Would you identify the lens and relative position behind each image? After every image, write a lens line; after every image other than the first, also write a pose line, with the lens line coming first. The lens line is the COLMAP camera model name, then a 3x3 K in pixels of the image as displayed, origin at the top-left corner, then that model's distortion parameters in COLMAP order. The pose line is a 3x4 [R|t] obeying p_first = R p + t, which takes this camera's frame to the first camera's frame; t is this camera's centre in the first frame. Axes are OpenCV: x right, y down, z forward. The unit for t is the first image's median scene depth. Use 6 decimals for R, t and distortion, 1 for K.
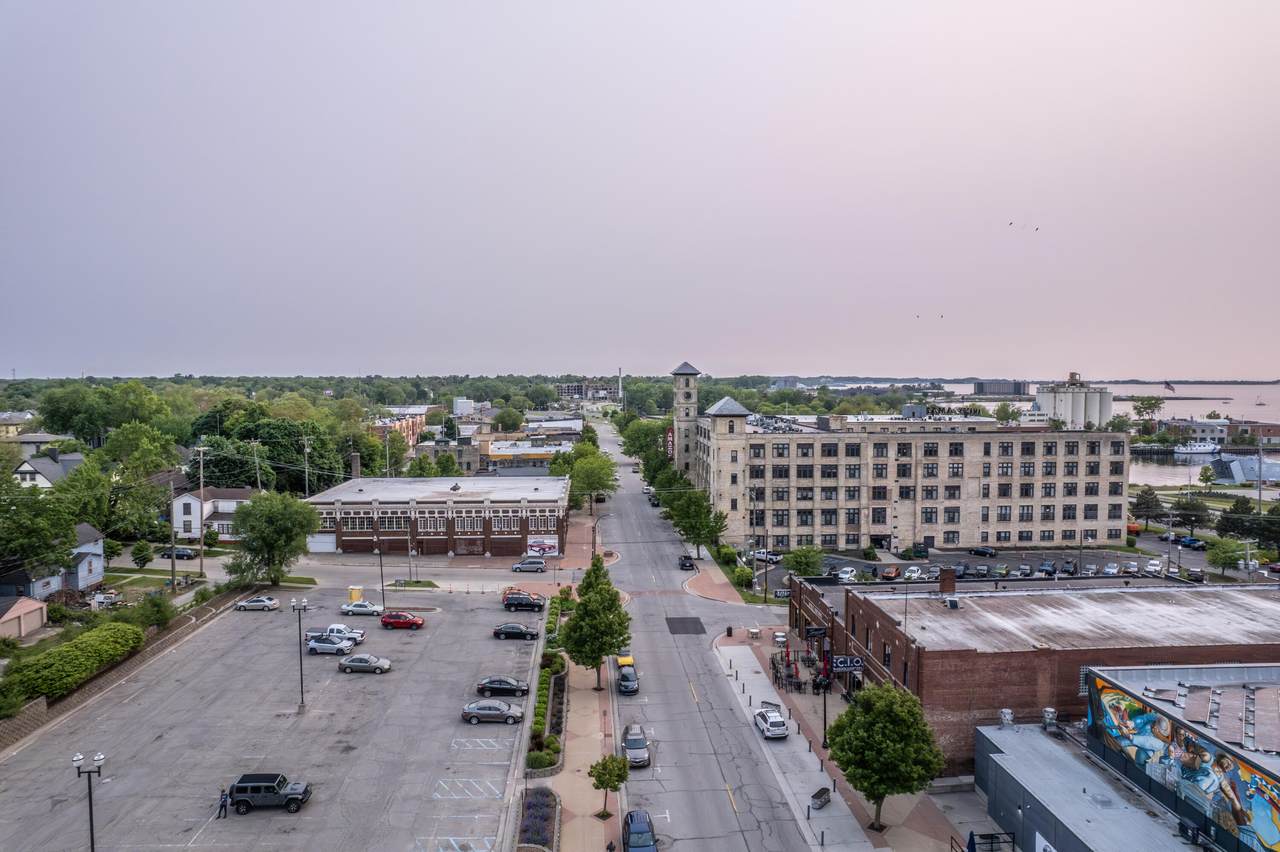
lens RADIAL K [[817.6, 0, 640.0], [0, 817.6, 426.0], [0, 0, 1]] dist [-0.053710, 0.037030]
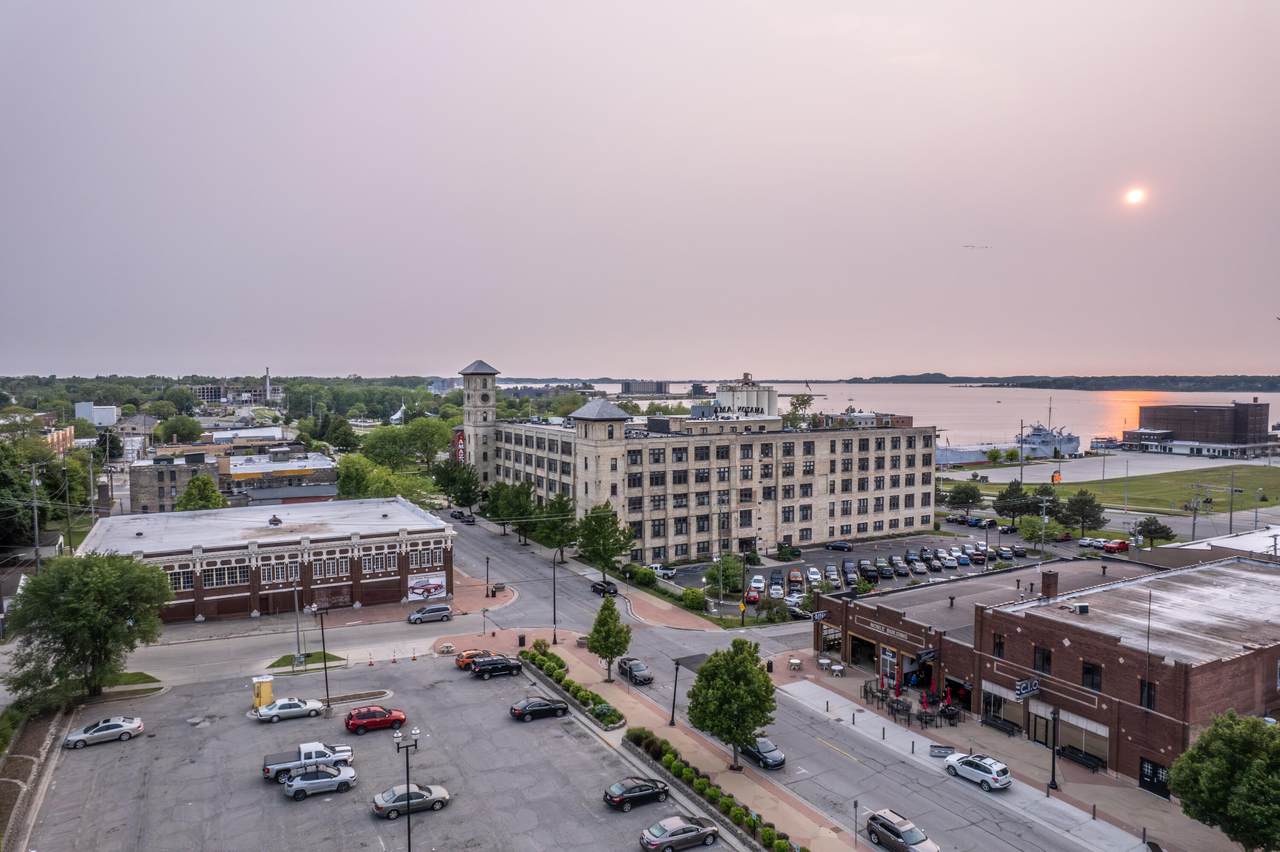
lens RADIAL K [[817.6, 0, 640.0], [0, 817.6, 426.0], [0, 0, 1]] dist [-0.053710, 0.037030]
pose [[0.905541, -0.024503, 0.423550, -0.237652], [0.024755, 0.999682, 0.004906, -0.009129], [-0.423535, 0.006043, 0.905859, 0.163418]]
